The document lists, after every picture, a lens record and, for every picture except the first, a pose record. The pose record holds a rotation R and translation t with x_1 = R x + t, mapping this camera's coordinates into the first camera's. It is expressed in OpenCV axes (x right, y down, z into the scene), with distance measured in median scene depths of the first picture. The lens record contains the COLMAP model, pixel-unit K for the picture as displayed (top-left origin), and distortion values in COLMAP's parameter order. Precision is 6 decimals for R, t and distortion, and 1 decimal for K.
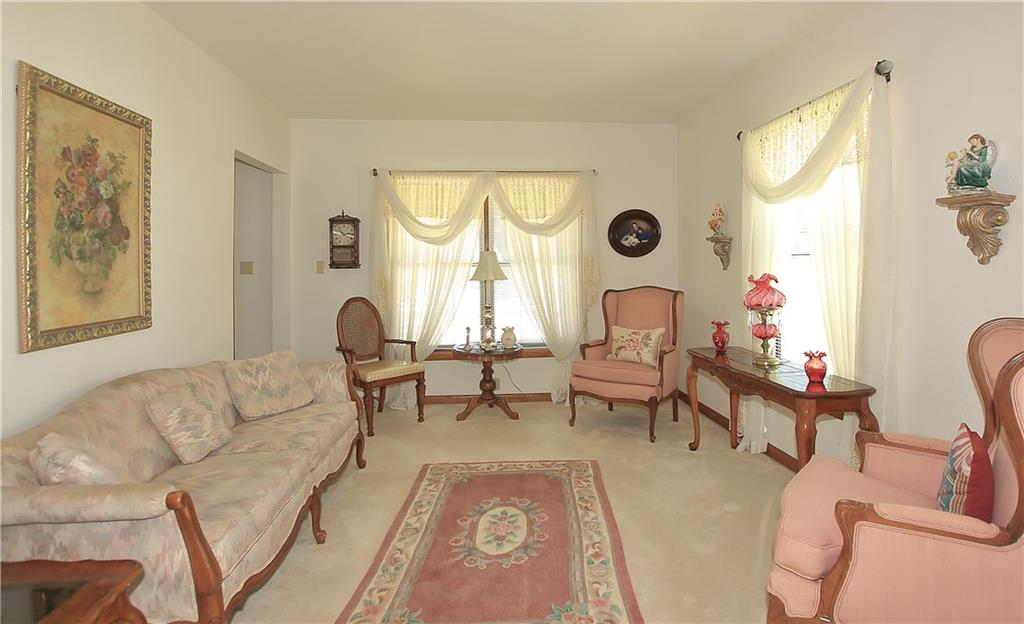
lens RADIAL K [[515.3, 0, 528.4], [0, 515.3, 271.3], [0, 0, 1]] dist [-0.029749, 0.000178]
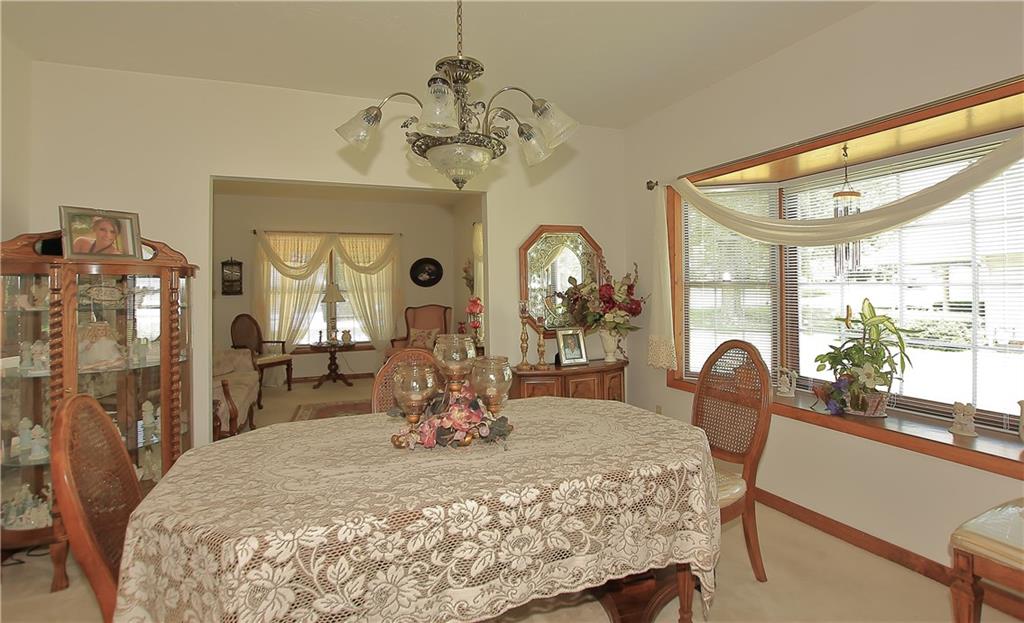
lens RADIAL K [[500.6, 0, 492.5], [0, 500.6, 288.0], [0, 0, 1]] dist [-0.002267, -0.000189]
pose [[0.966998, -0.002403, 0.254774, 0.007088], [0.005665, 0.999911, -0.012070, -0.006390], [-0.254722, 0.013115, 0.966925, -0.870768]]
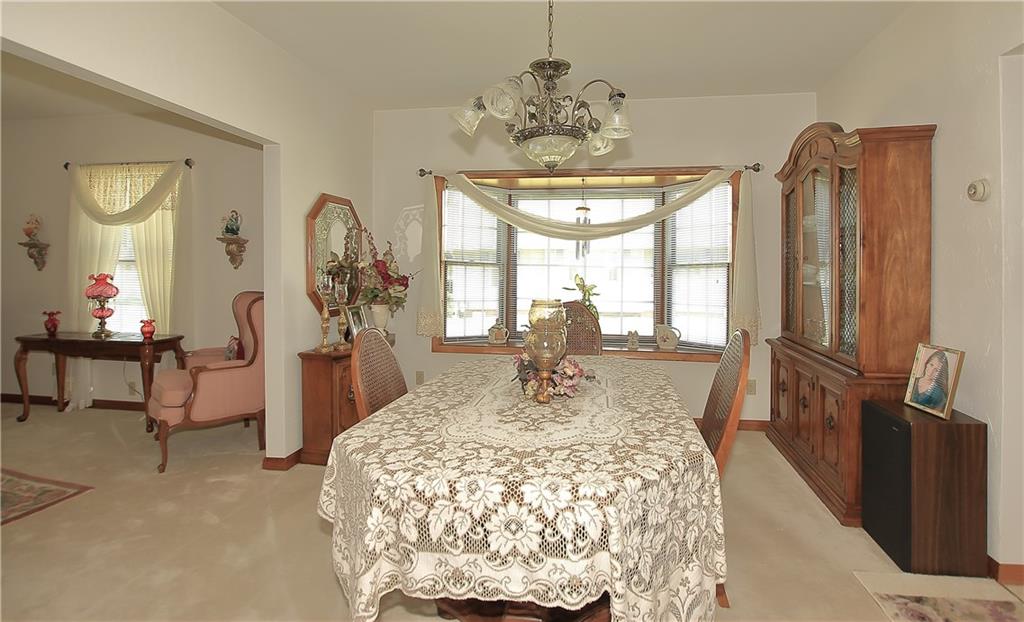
lens RADIAL K [[515.3, 0, 528.4], [0, 515.3, 270.3], [0, 0, 1]] dist [-0.029749, 0.000178]
pose [[0.267700, 0.009235, 0.963458, -0.516878], [-0.001775, 0.999957, -0.009092, 0.005157], [-0.963501, 0.000724, 0.267705, -0.476429]]
